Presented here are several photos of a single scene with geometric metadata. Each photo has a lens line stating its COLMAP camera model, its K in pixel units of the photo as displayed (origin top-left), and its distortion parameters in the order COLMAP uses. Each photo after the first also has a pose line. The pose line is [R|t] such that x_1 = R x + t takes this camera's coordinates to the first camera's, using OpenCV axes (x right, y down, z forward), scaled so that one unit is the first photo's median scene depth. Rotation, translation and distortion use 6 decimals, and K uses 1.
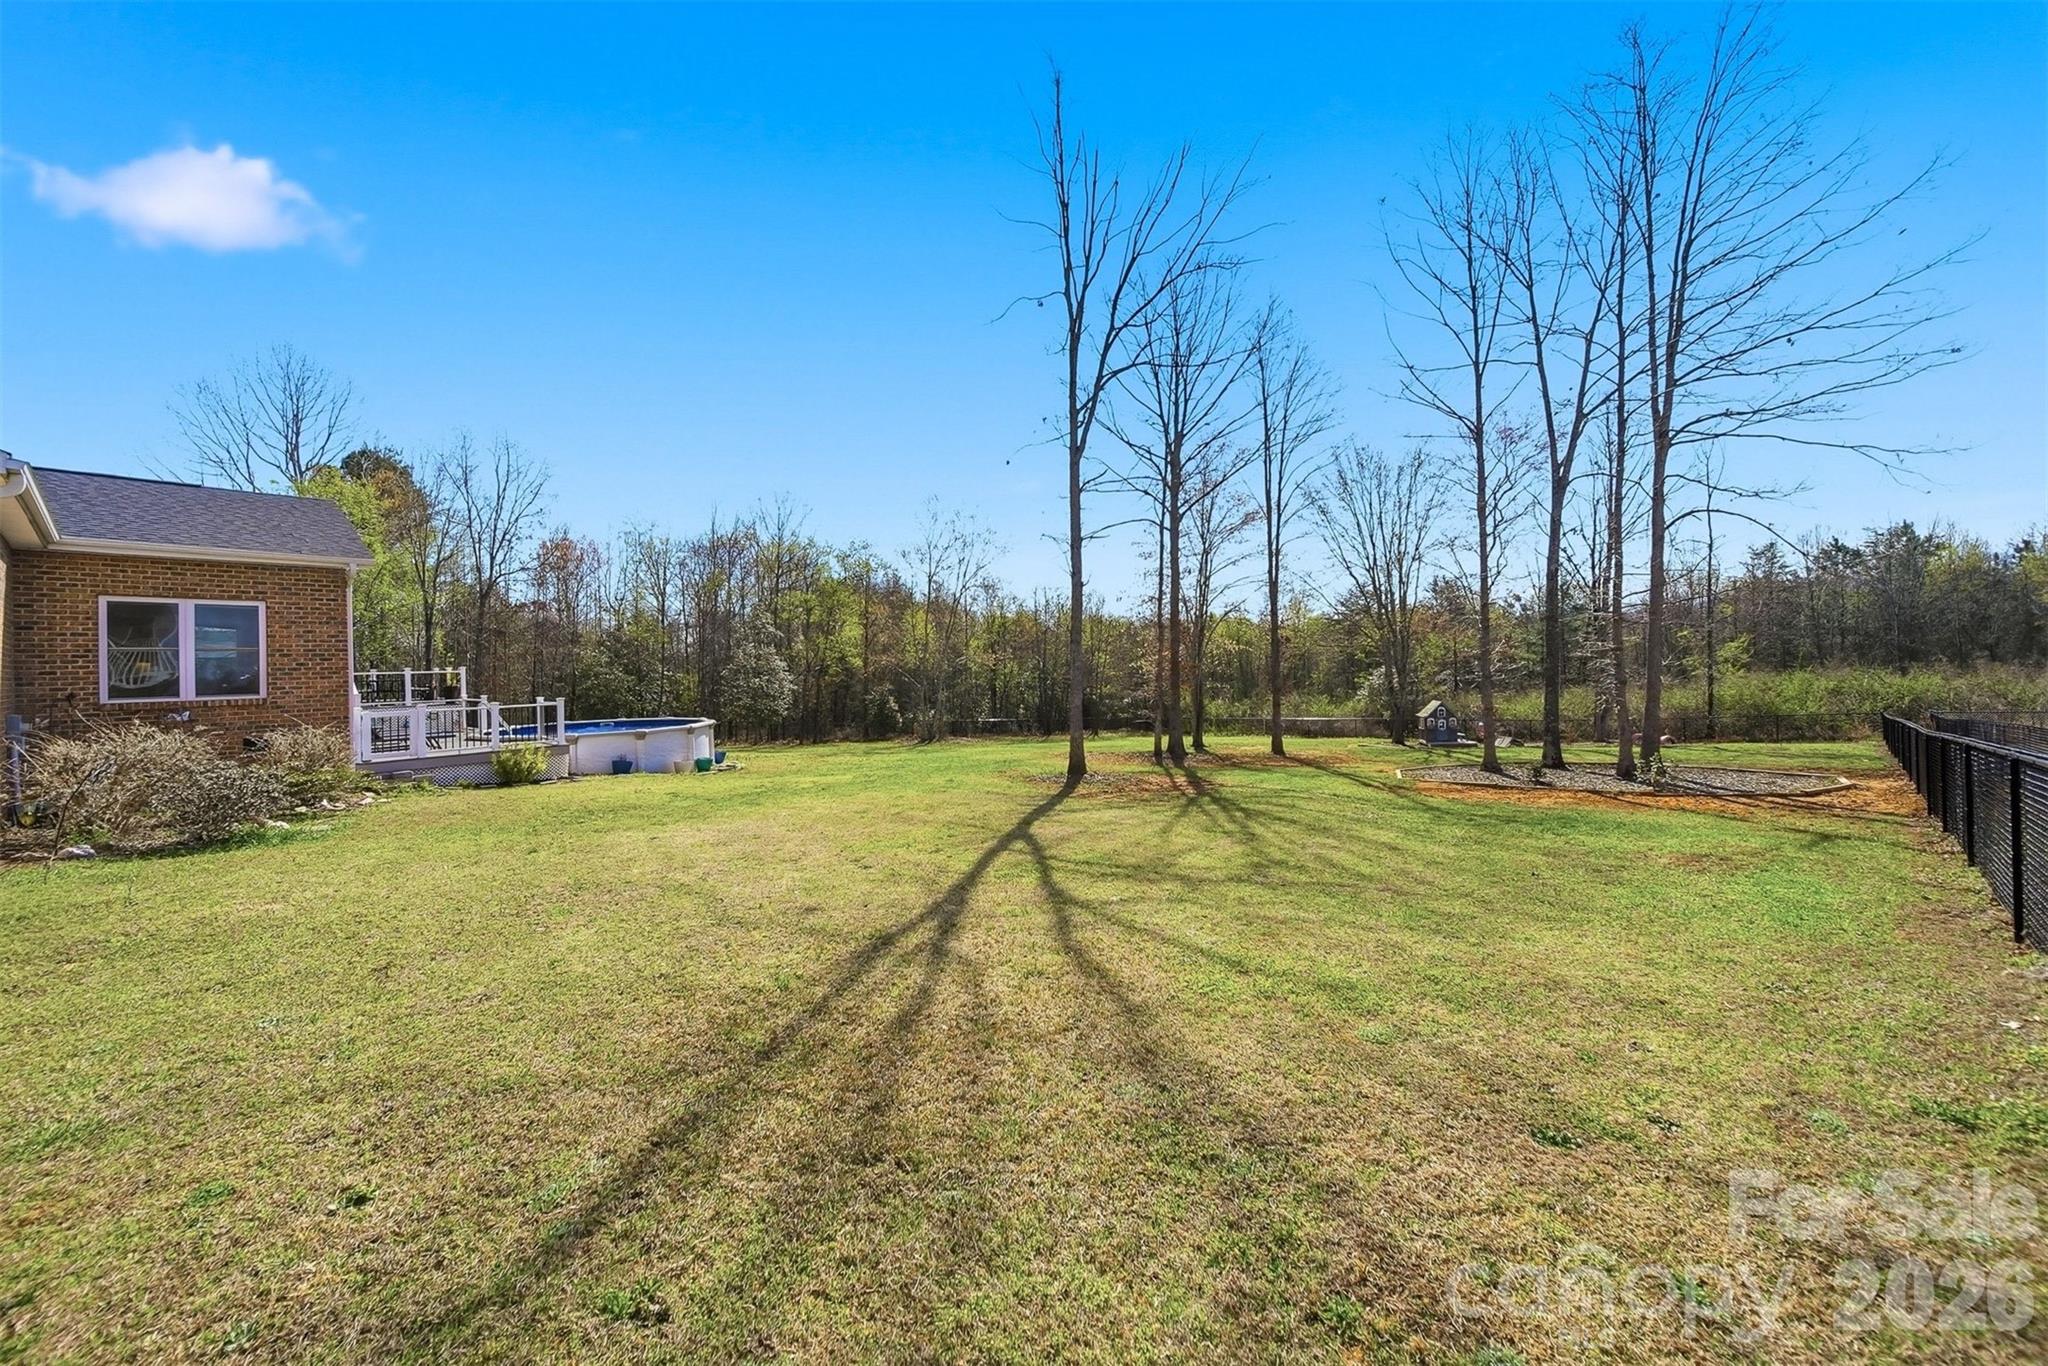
lens RADIAL K [[729.2, 0, 1028.5], [0, 729.2, 675.2], [0, 0, 1]] dist [0.000750, -0.001155]
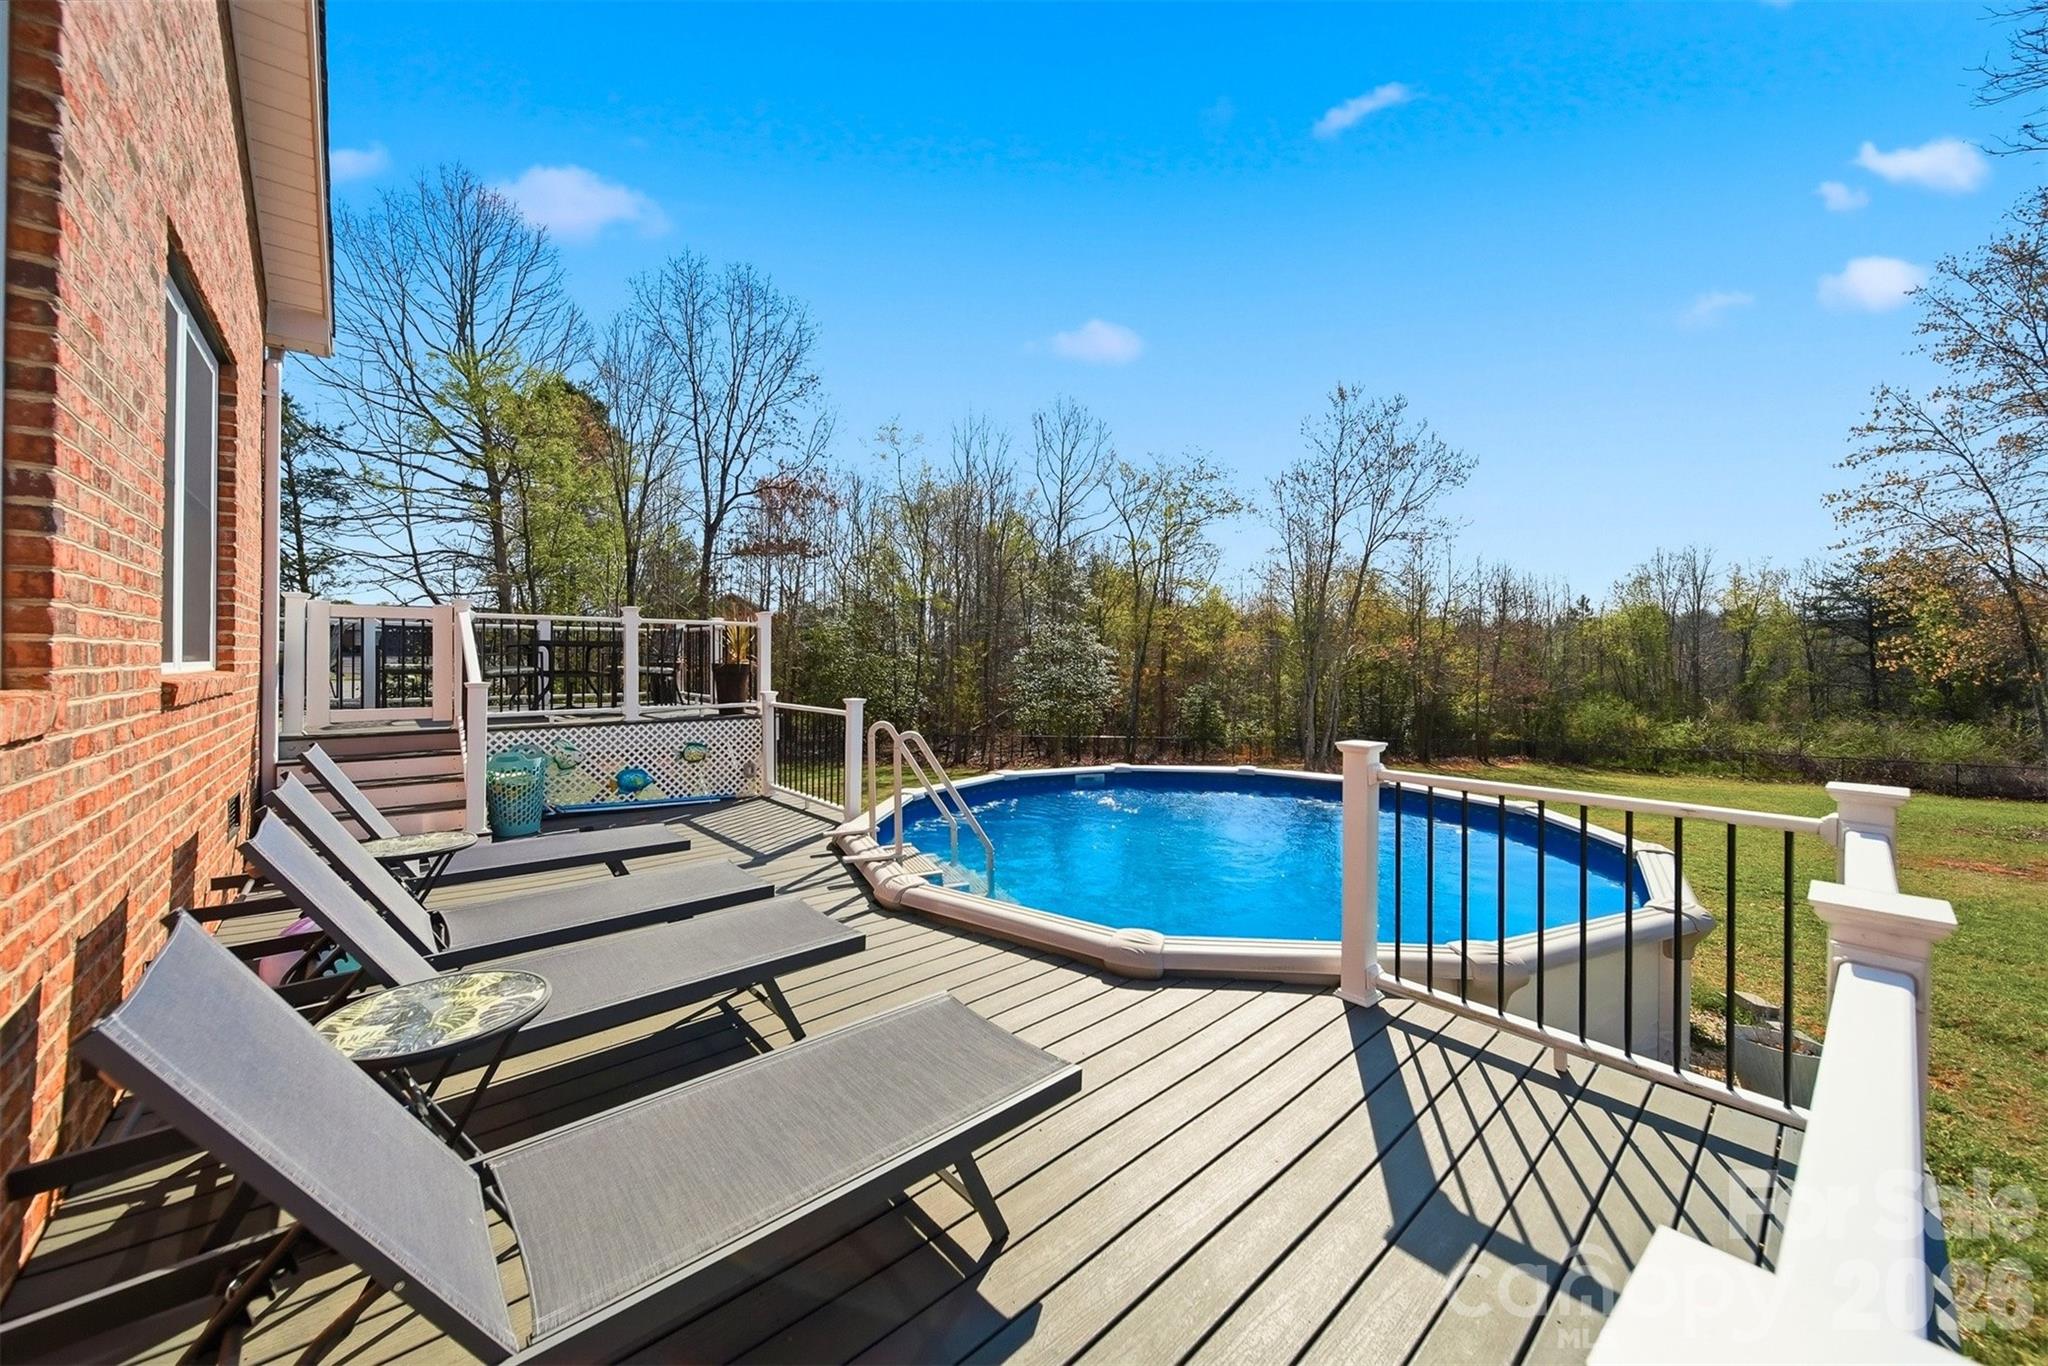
lens RADIAL K [[729.2, 0, 1015.9], [0, 729.2, 665.7], [0, 0, 1]] dist [0.000750, -0.001155]
pose [[0.984635, 0.022238, -0.173205, -0.373532], [-0.024071, 0.999674, -0.008489, 0.009409], [0.172960, 0.012528, 0.984849, 0.422348]]
